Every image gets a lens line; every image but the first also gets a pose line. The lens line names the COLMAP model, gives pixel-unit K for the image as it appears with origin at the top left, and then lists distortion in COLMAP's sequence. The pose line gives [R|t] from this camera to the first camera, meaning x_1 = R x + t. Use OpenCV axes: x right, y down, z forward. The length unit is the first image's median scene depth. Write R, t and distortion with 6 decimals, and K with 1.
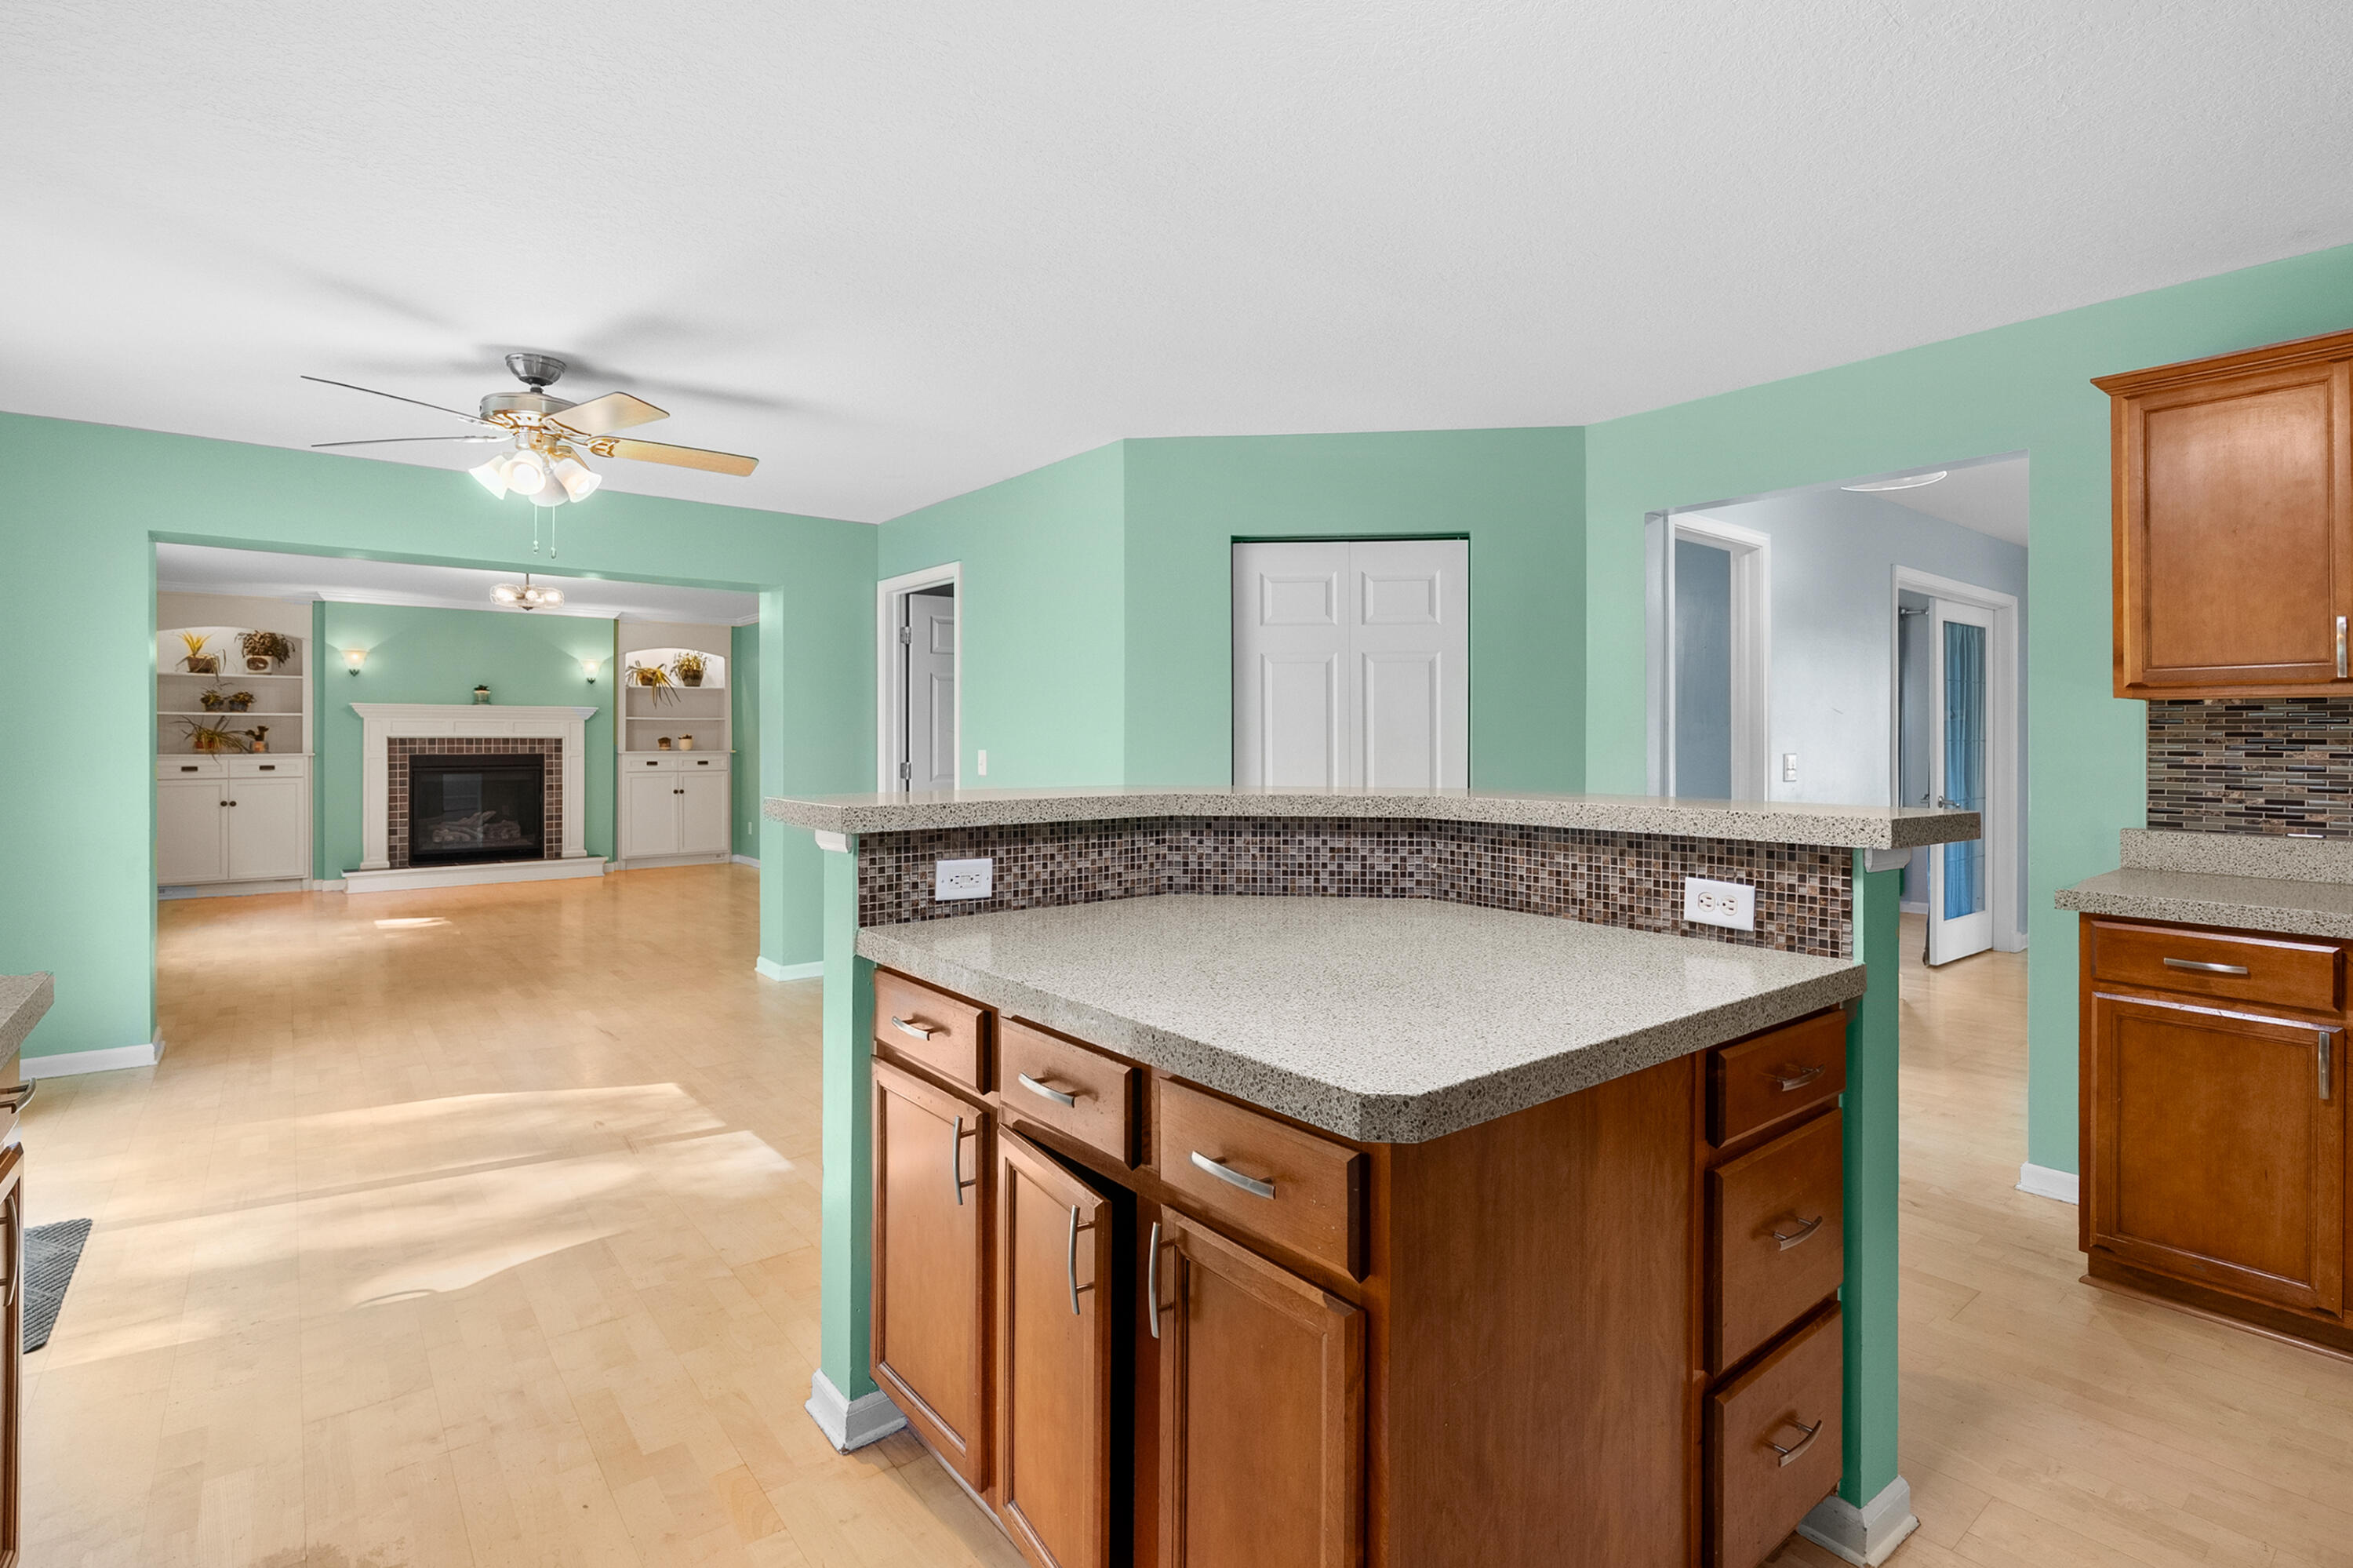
lens RADIAL K [[1145.1, 0, 1194.6], [0, 1145.1, 735.8], [0, 0, 1]] dist [-0.011957, 0.000398]
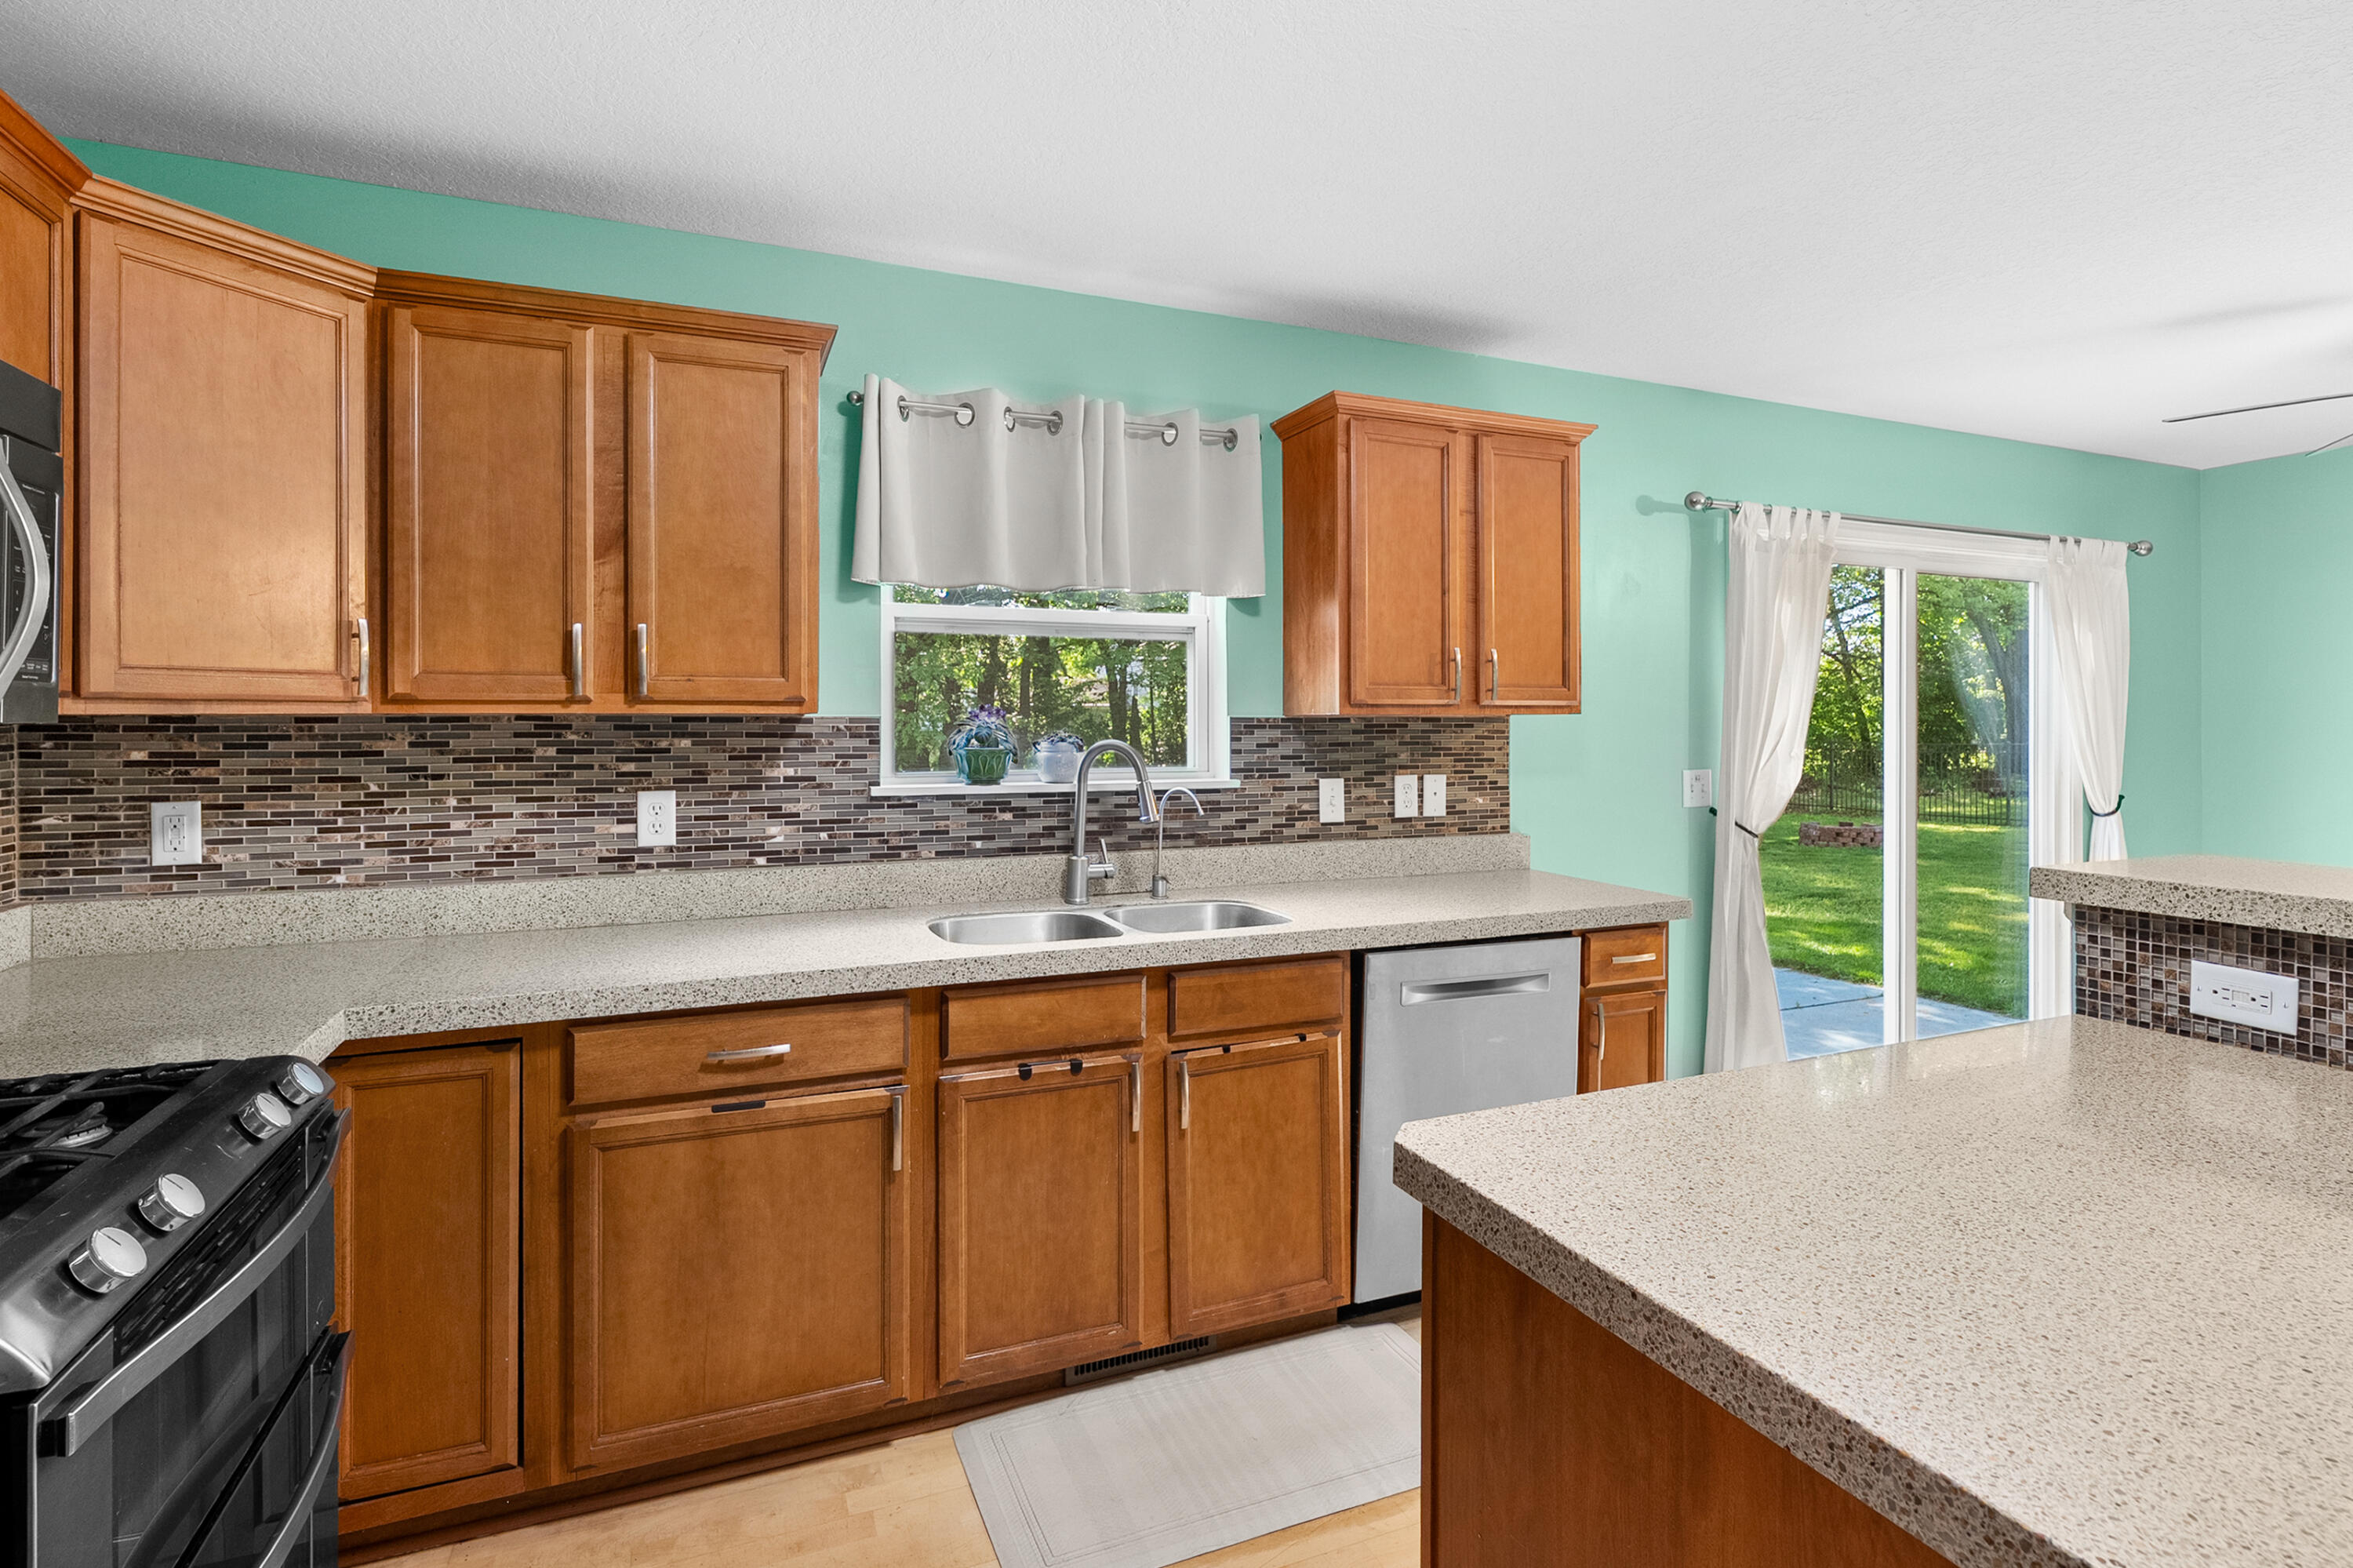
lens RADIAL K [[1073.1, 0, 1133.4], [0, 1073.1, 706.1], [0, 0, 1]] dist [-0.002449, 0.000026]
pose [[-0.301146, -0.020070, -0.953367, 0.583112], [0.001666, 0.999766, -0.021573, -0.038023], [0.953577, -0.008085, -0.301042, 0.493582]]
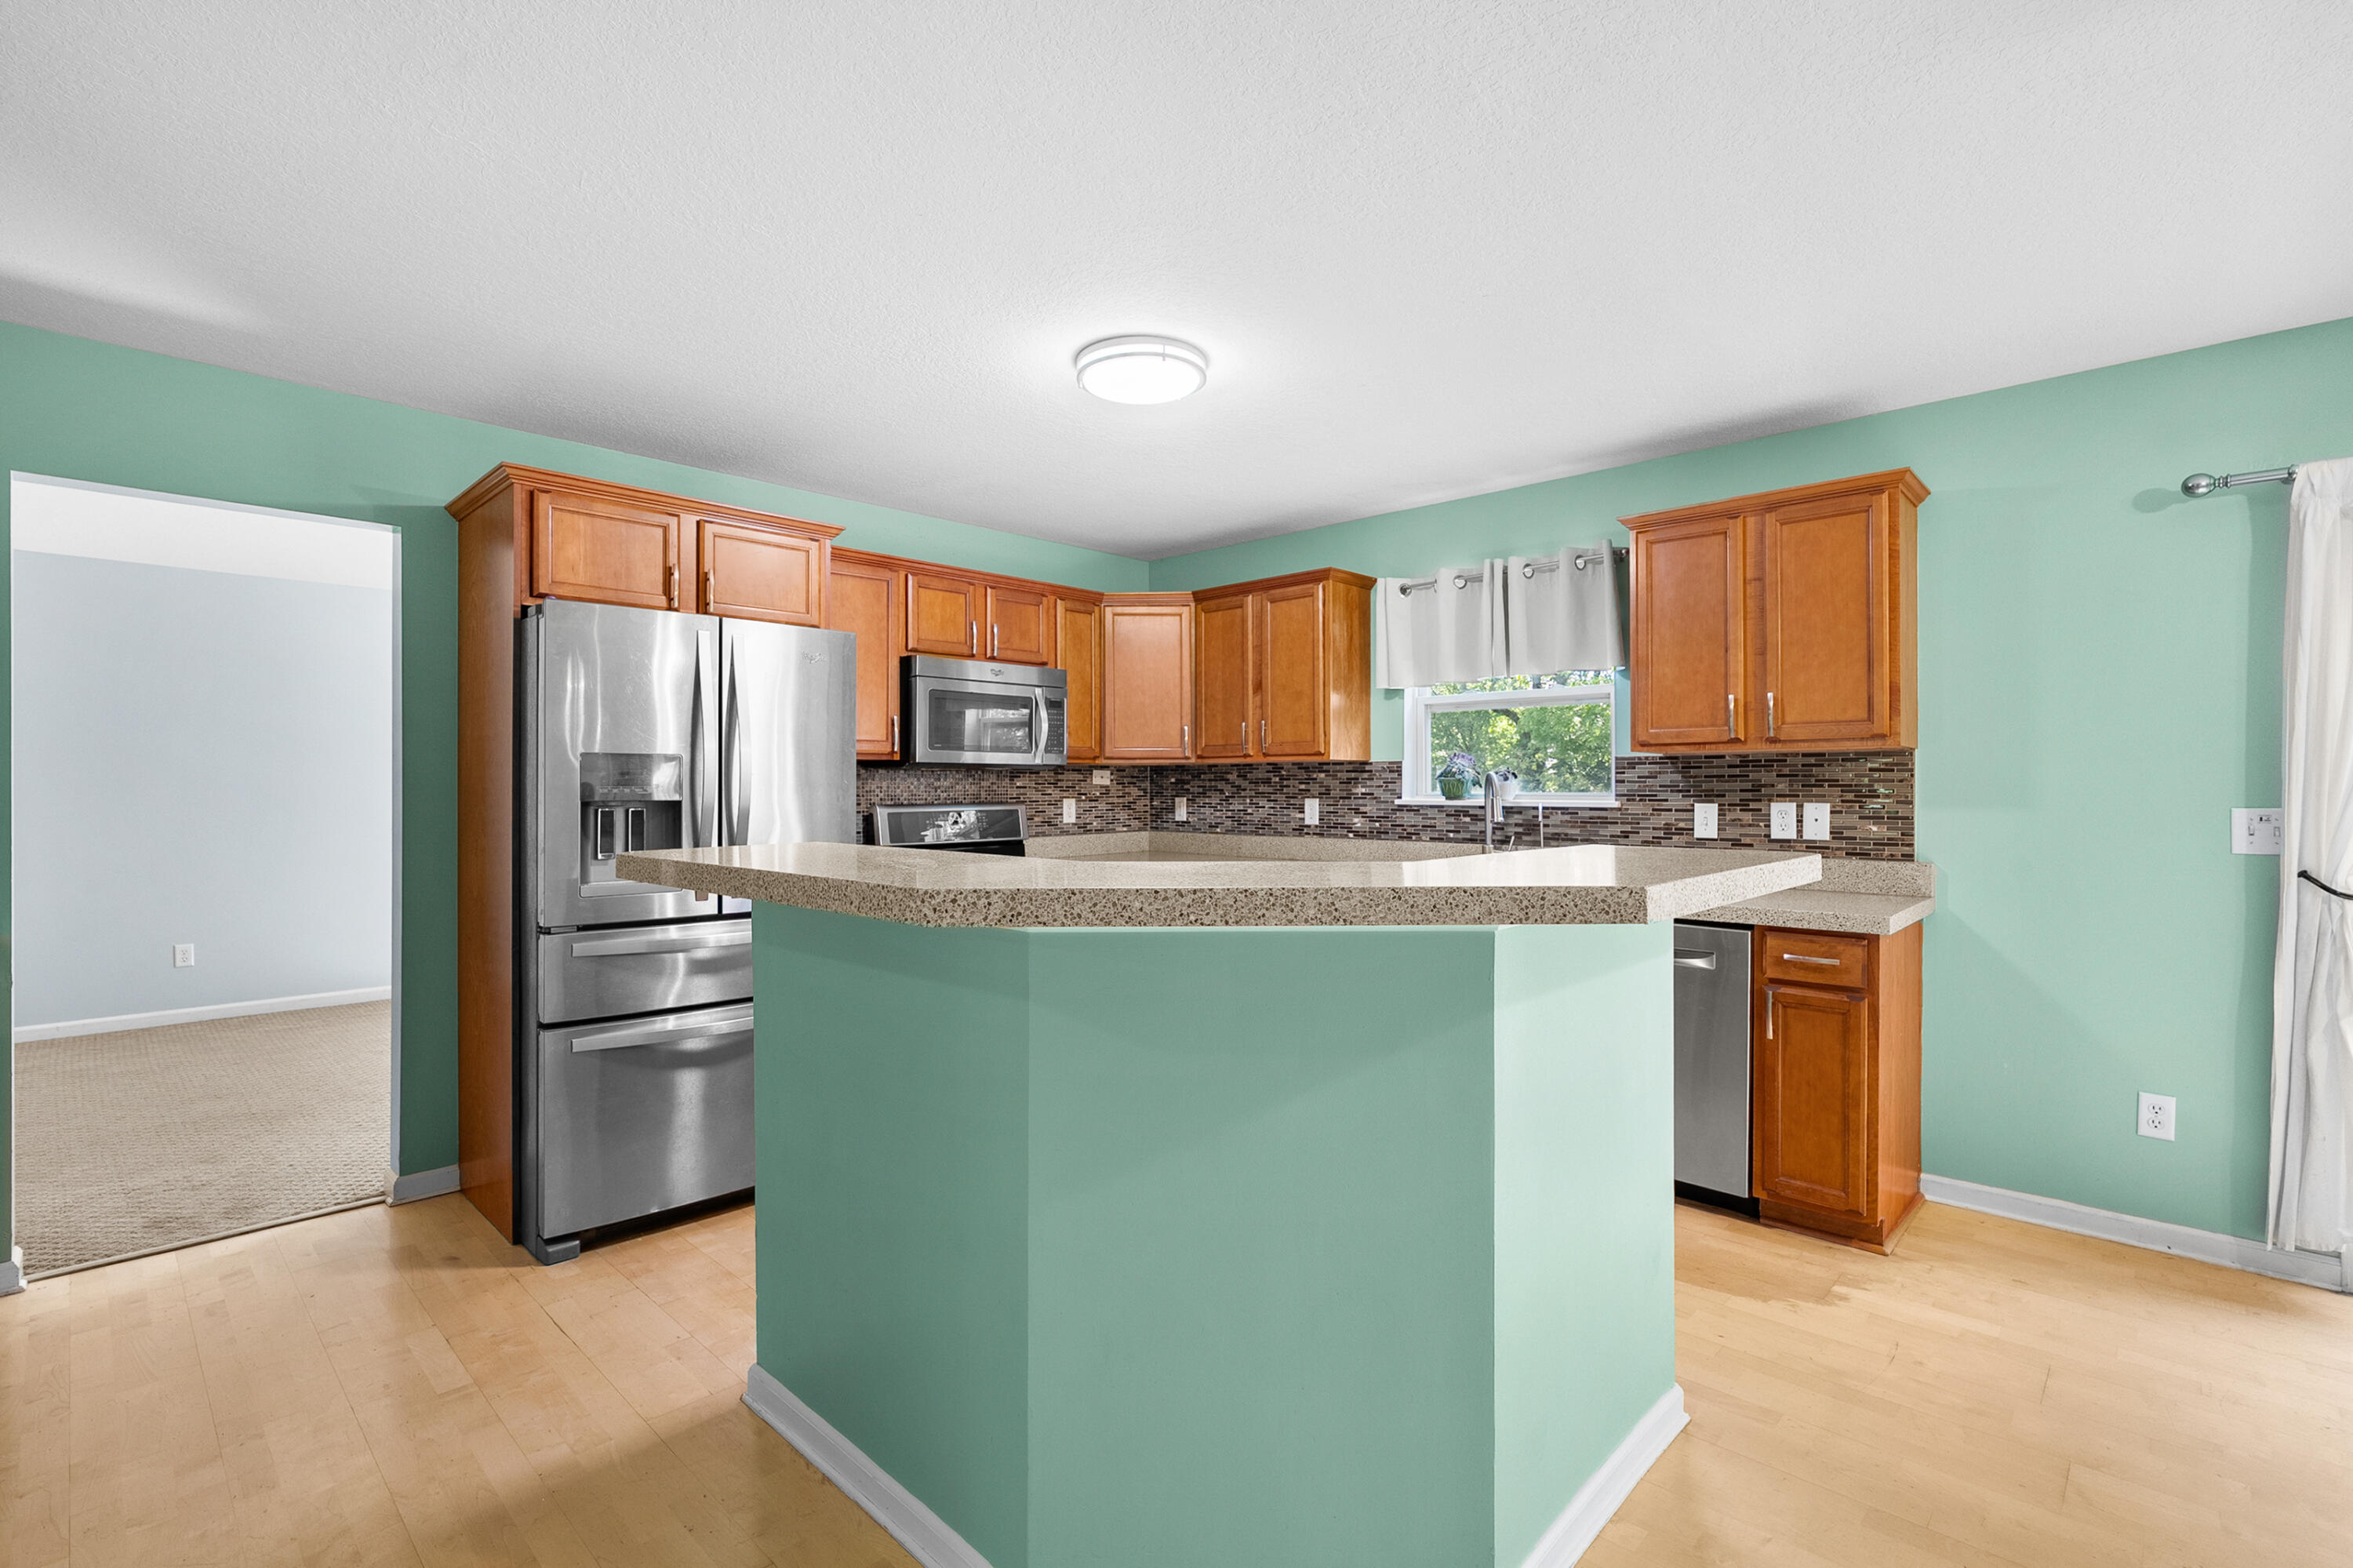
lens RADIAL K [[1073.1, 0, 1193.8], [0, 1073.1, 783.8], [0, 0, 1]] dist [-0.002449, 0.000026]
pose [[-0.991023, -0.003350, -0.133651, 0.247671], [-0.002793, 0.999987, -0.004354, 0.002986], [0.133664, -0.003941, -0.991019, 1.893016]]
